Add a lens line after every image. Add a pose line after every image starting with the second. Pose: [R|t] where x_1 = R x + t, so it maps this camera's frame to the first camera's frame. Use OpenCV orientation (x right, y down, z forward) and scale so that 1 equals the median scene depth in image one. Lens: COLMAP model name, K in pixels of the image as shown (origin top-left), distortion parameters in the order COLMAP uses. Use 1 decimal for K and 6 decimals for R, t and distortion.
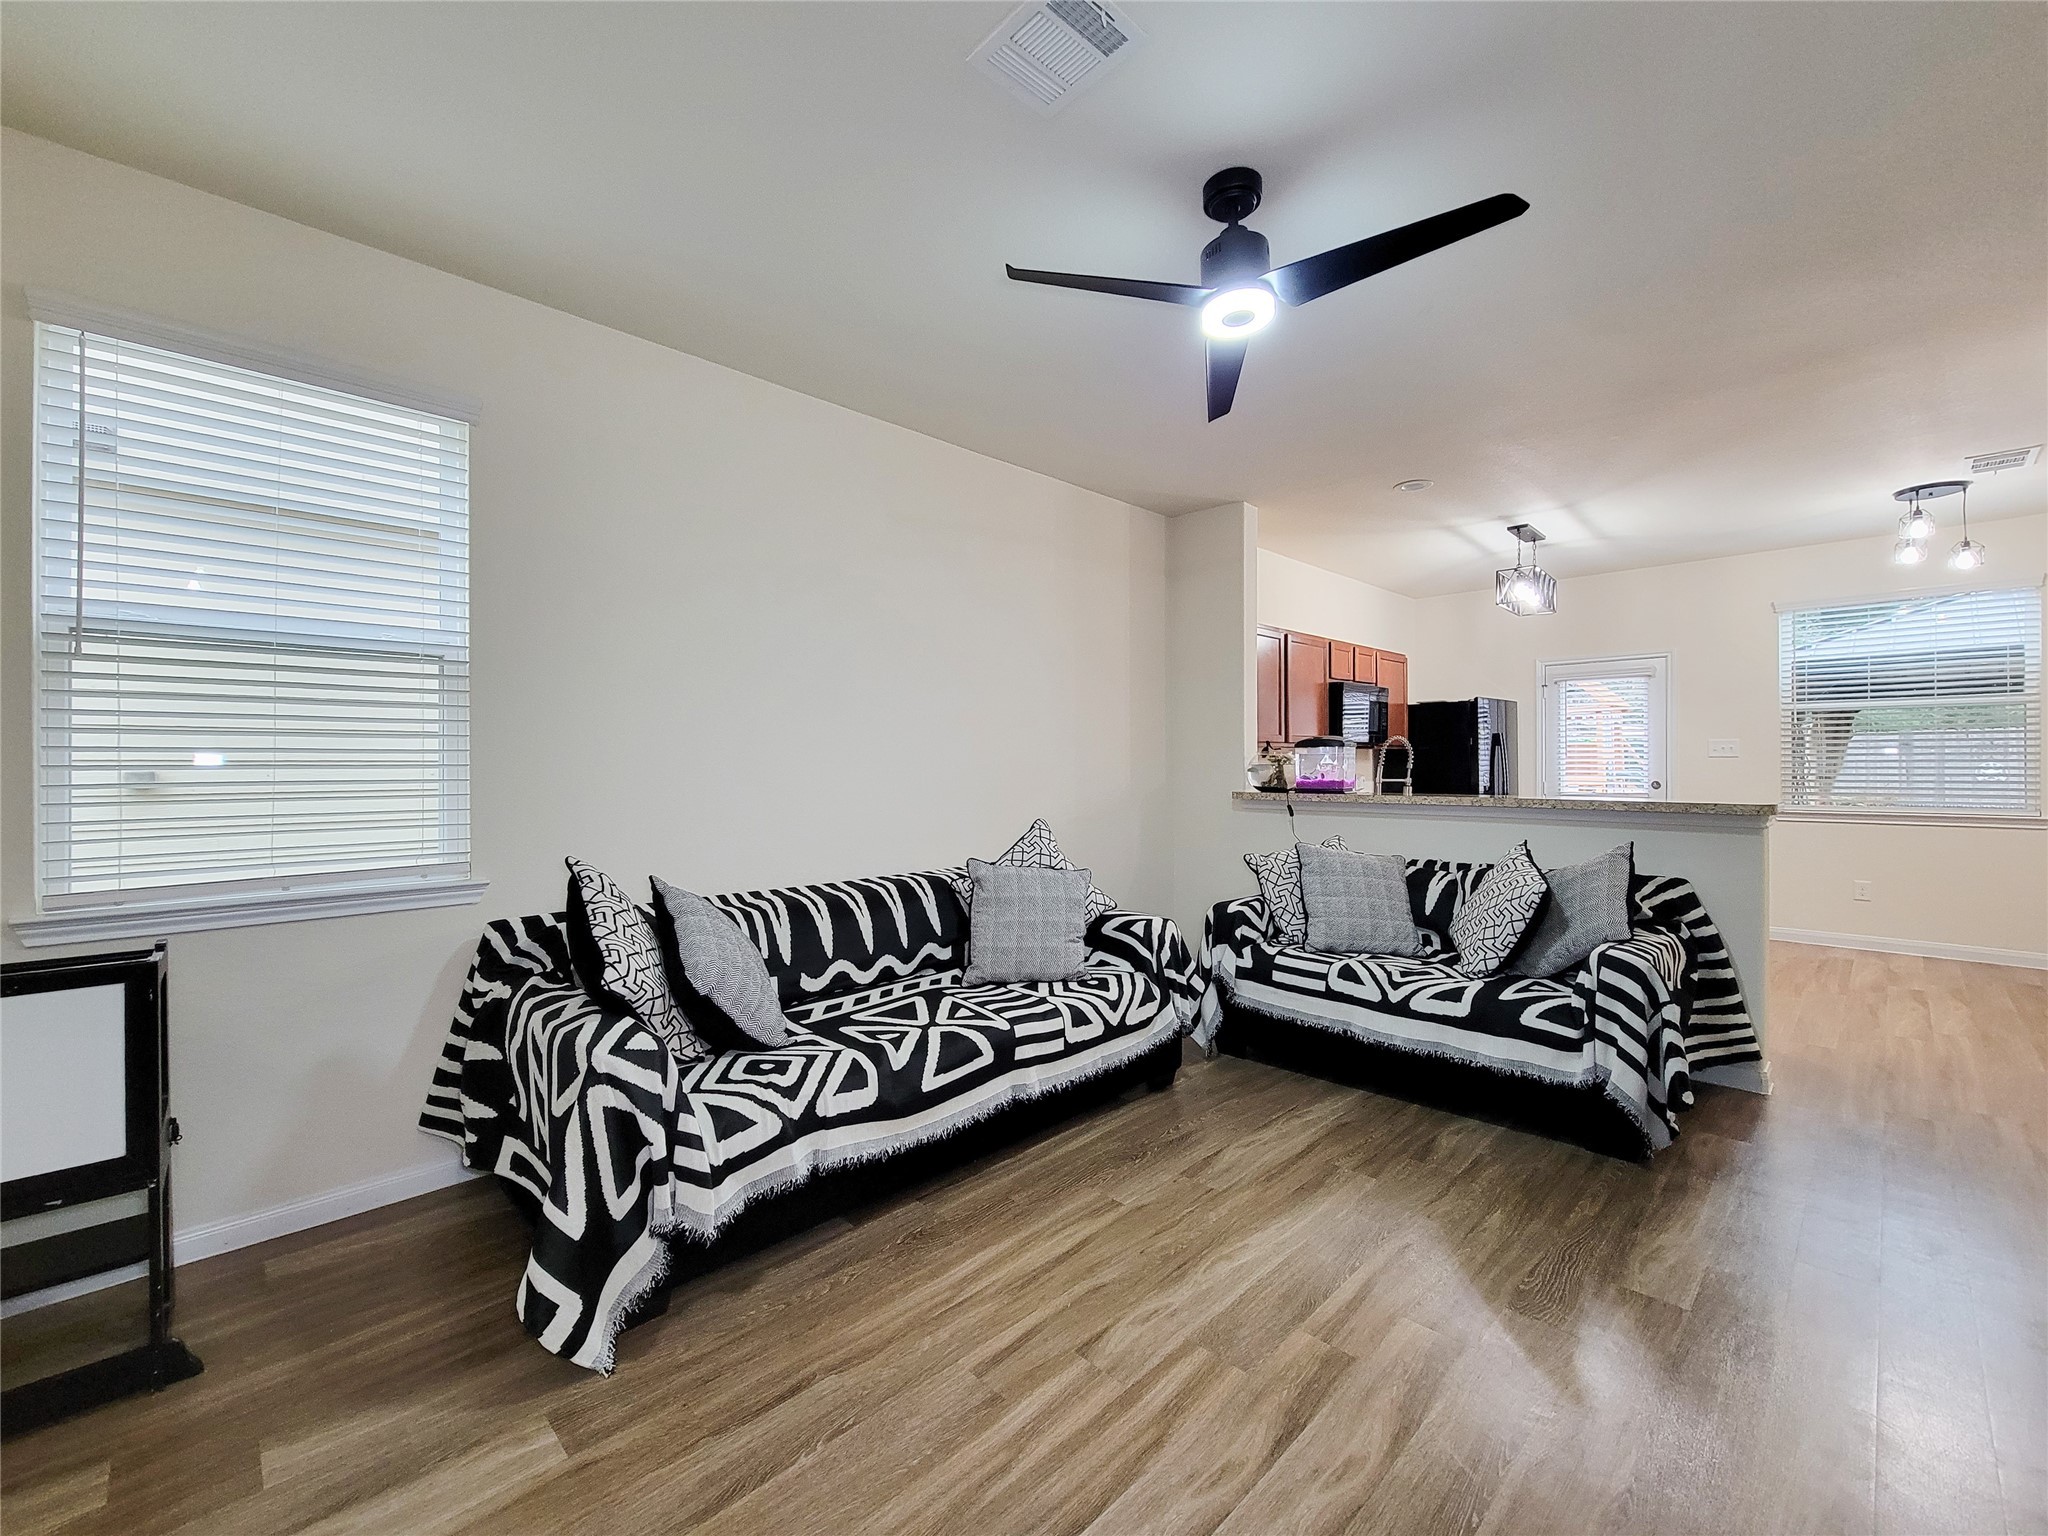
lens RADIAL K [[857.2, 0, 1024.0], [0, 857.2, 768.0], [0, 0, 1]] dist [0.001346, -0.000302]
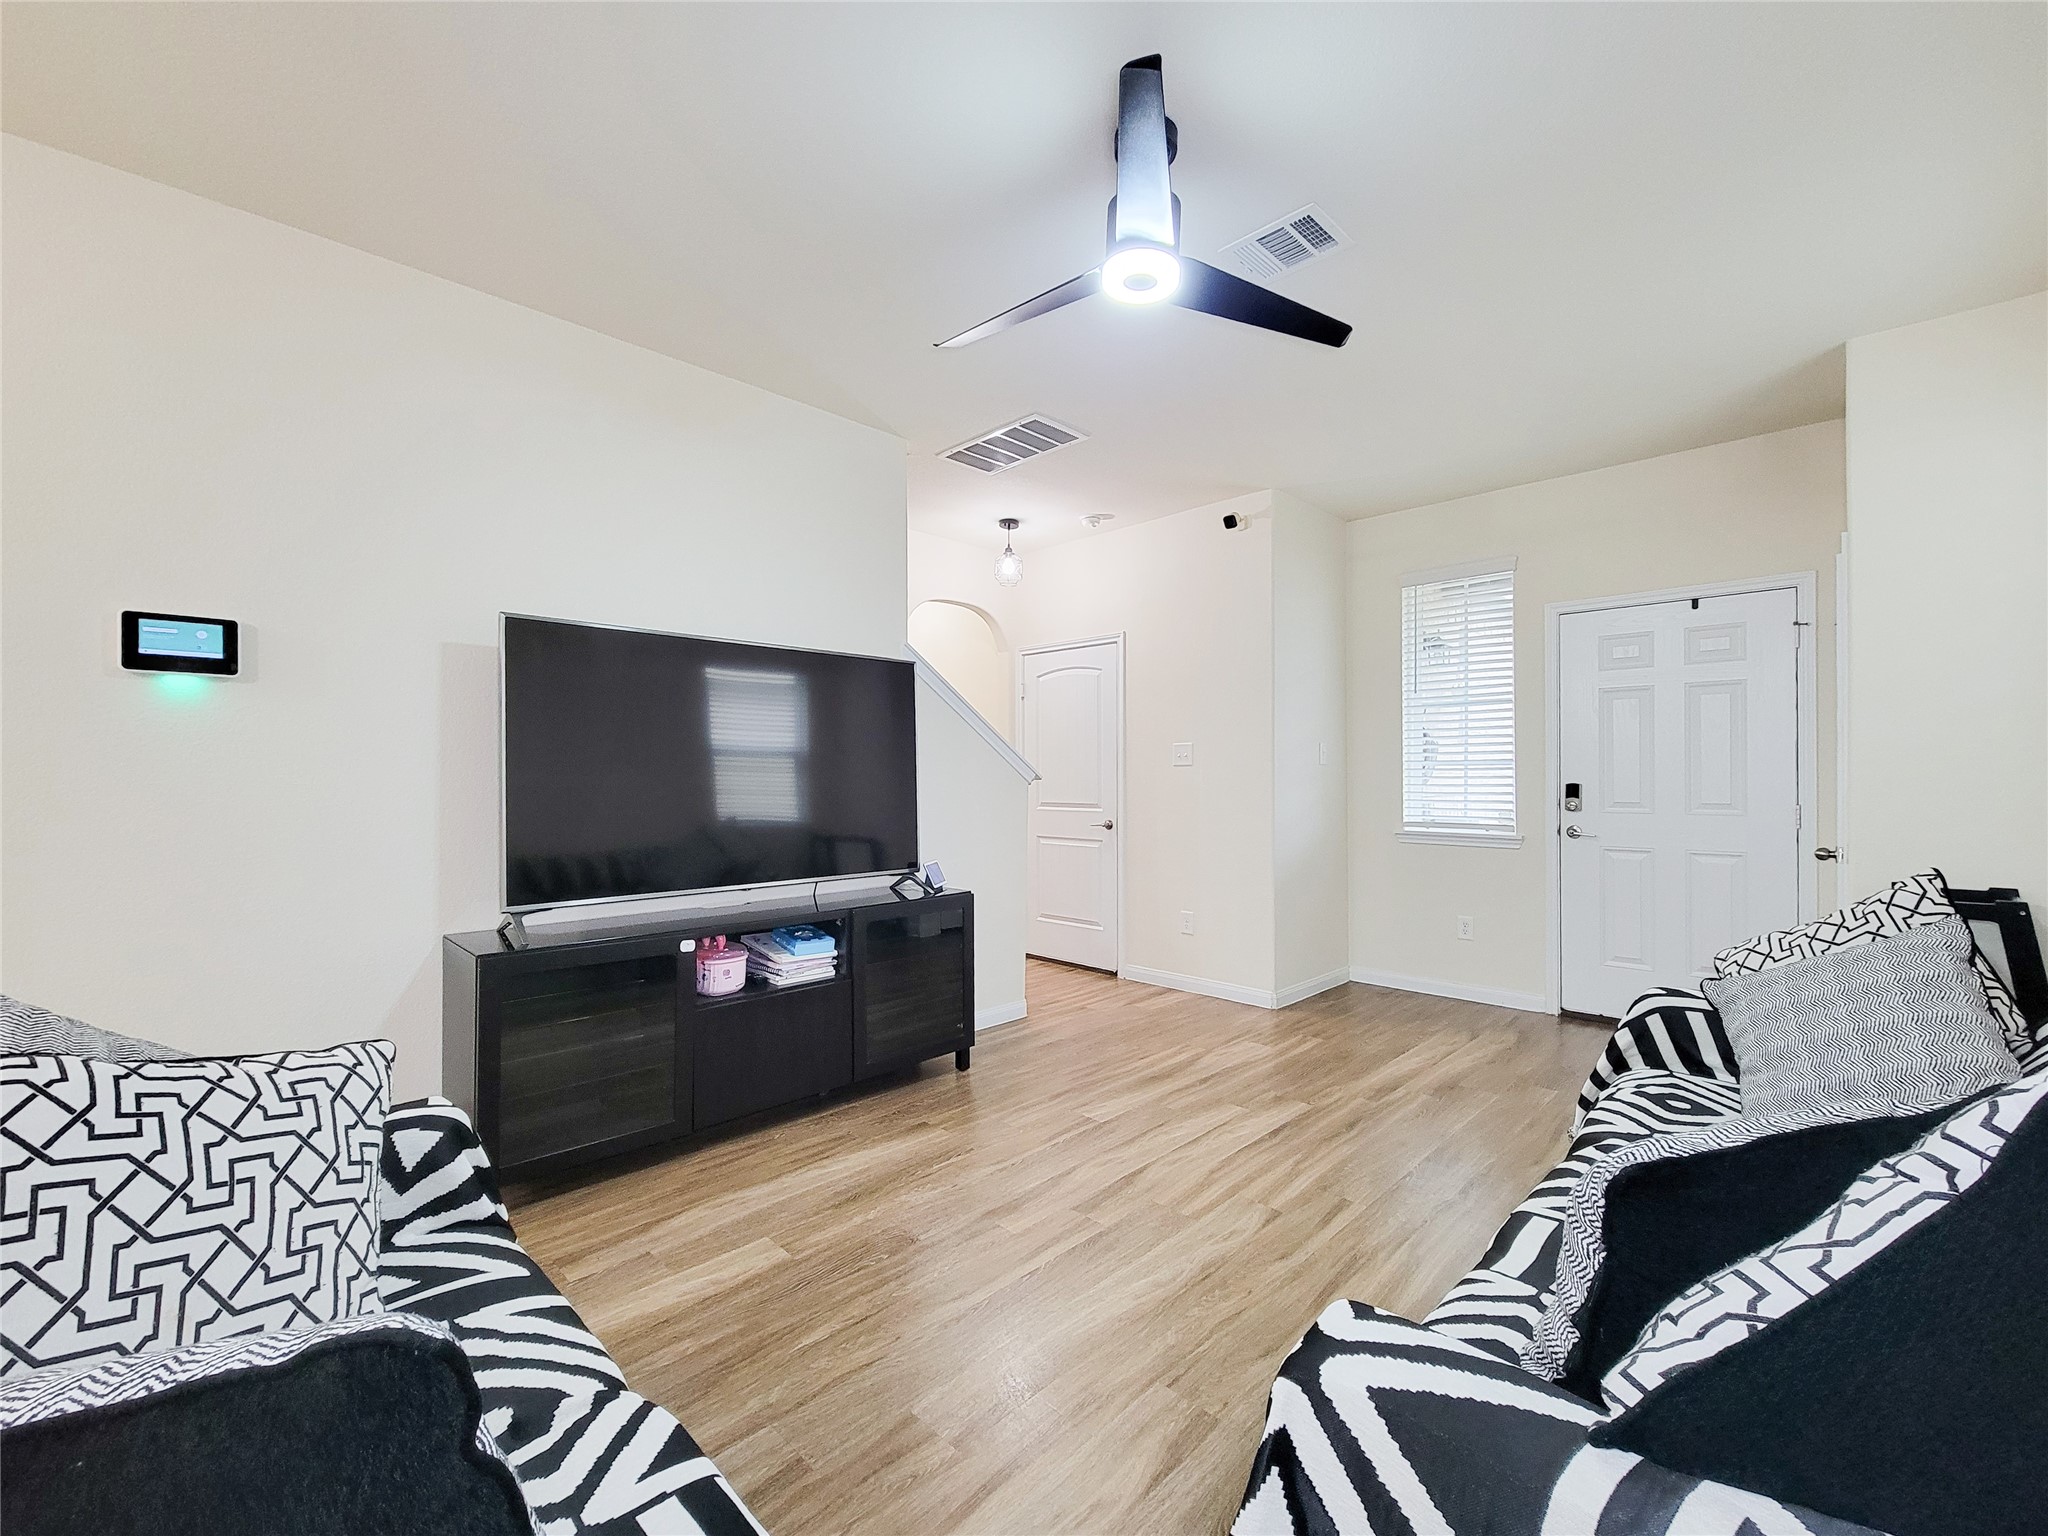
lens RADIAL K [[857.2, 0, 1024.0], [0, 857.2, 768.0], [0, 0, 1]] dist [0.001346, -0.000302]
pose [[-0.999871, 0.006445, -0.014740, 0.447529], [0.006500, 0.999972, -0.003657, 0.004142], [0.014716, -0.003752, -0.999885, 2.200935]]
